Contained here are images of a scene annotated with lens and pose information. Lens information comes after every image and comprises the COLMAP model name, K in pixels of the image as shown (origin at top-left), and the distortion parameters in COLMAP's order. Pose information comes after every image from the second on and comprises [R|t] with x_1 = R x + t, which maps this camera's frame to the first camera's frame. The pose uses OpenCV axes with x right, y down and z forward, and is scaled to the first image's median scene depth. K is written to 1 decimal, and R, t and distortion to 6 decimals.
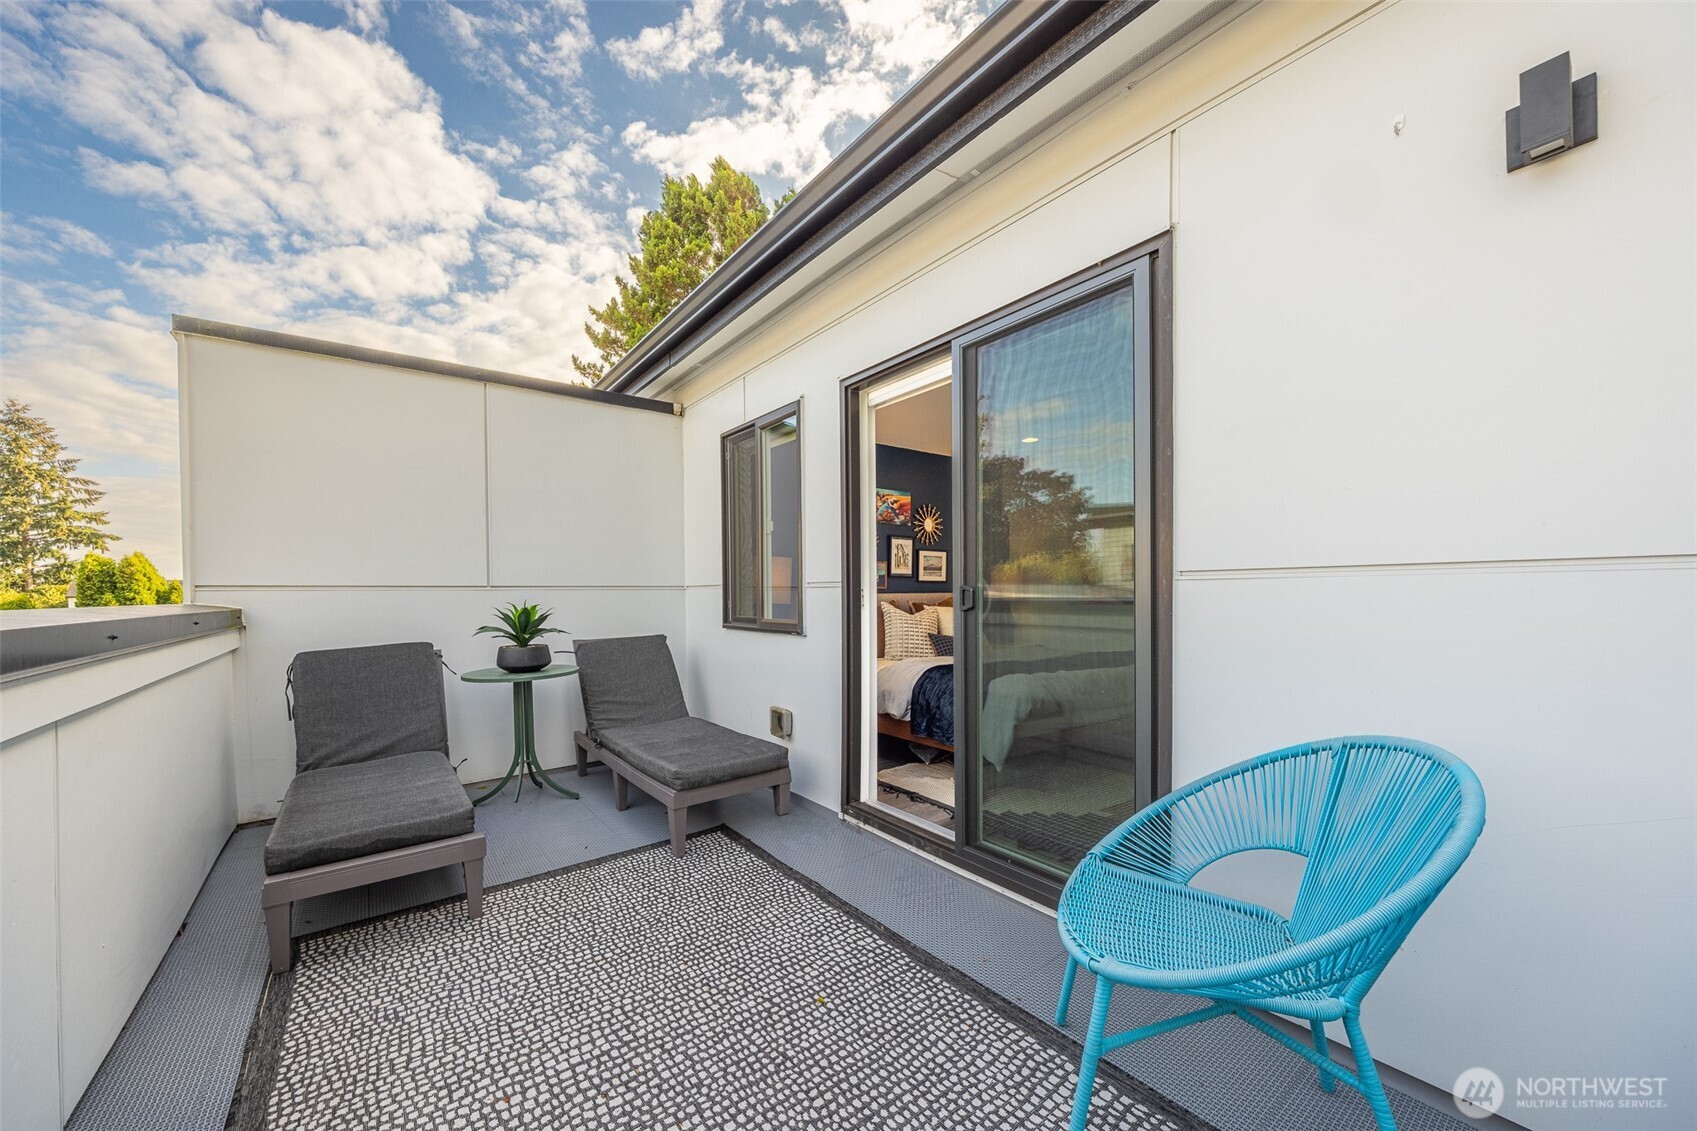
lens RADIAL K [[613.8, 0, 855.6], [0, 613.8, 597.9], [0, 0, 1]] dist [0.030347, -0.000020]
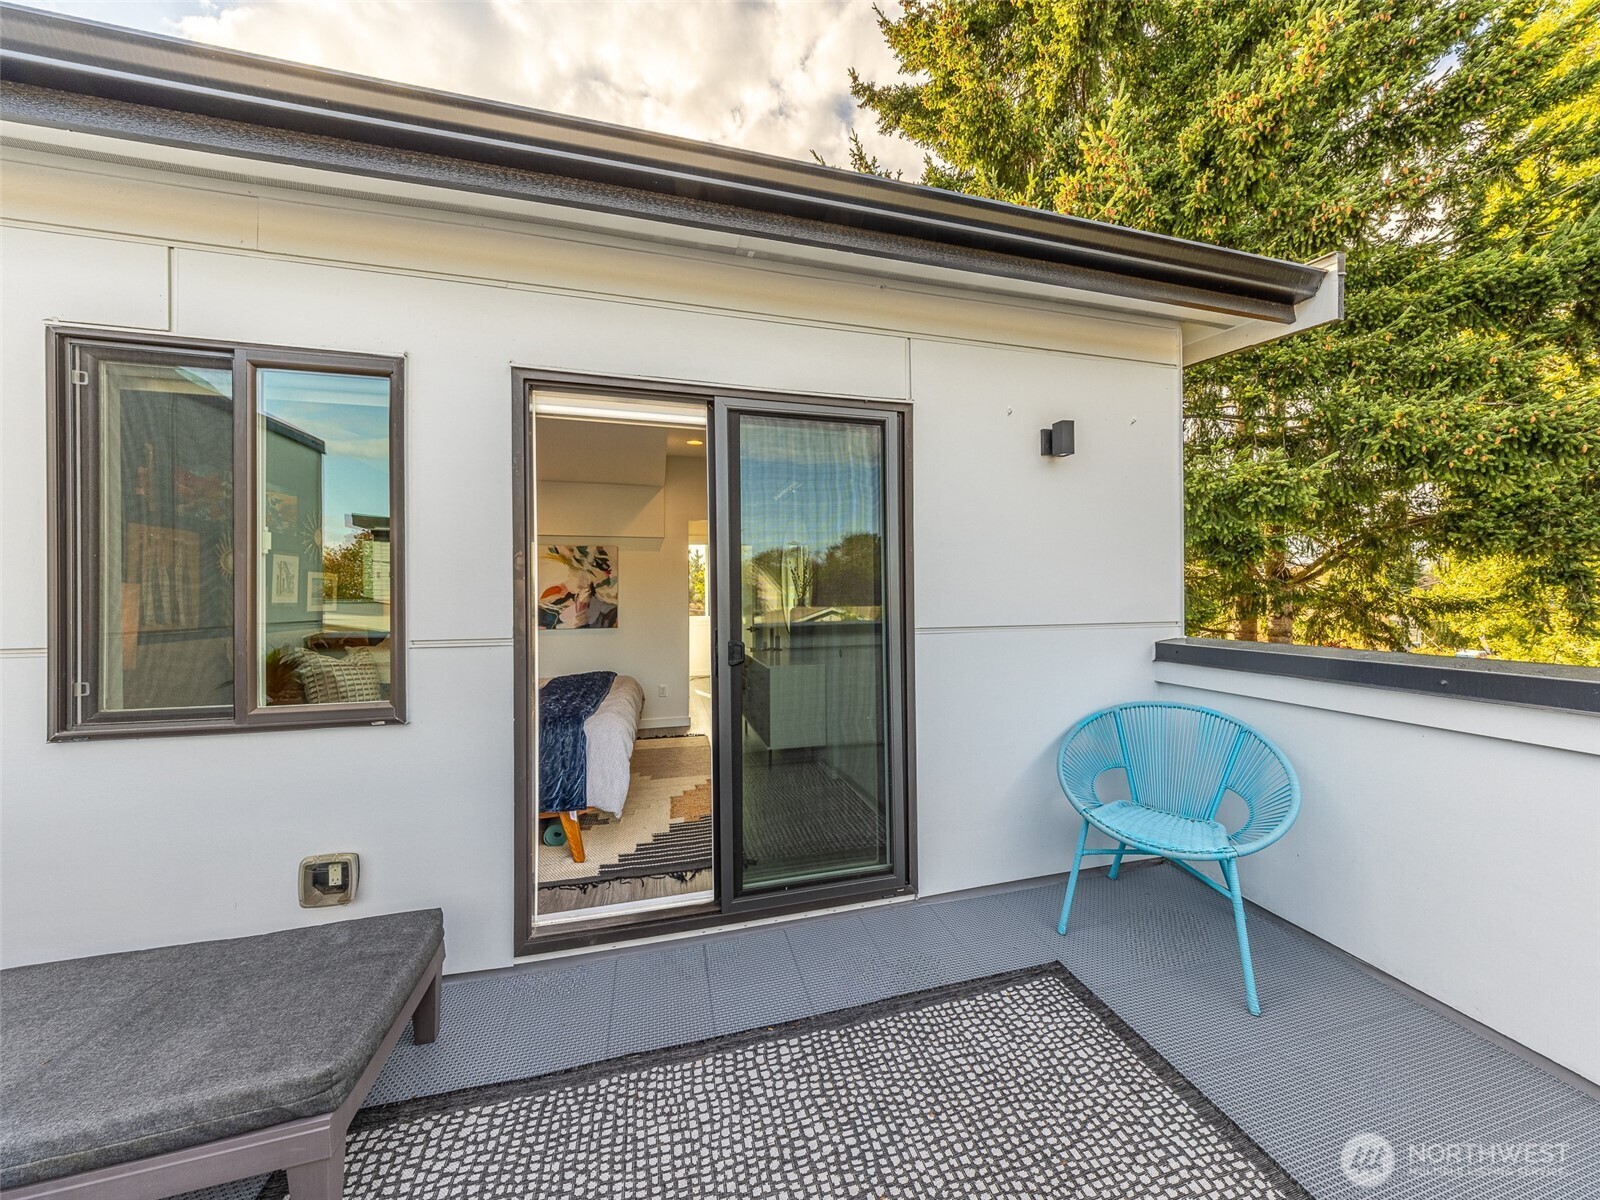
lens RADIAL K [[548.2, 0, 800.0], [0, 548.2, 600.0], [0, 0, 1]] dist [-0.000973, 0.000018]
pose [[0.422476, 0.007849, 0.906340, -0.542618], [0.006214, 0.999914, -0.011556, -0.075473], [-0.906353, 0.010514, 0.422390, 0.483315]]
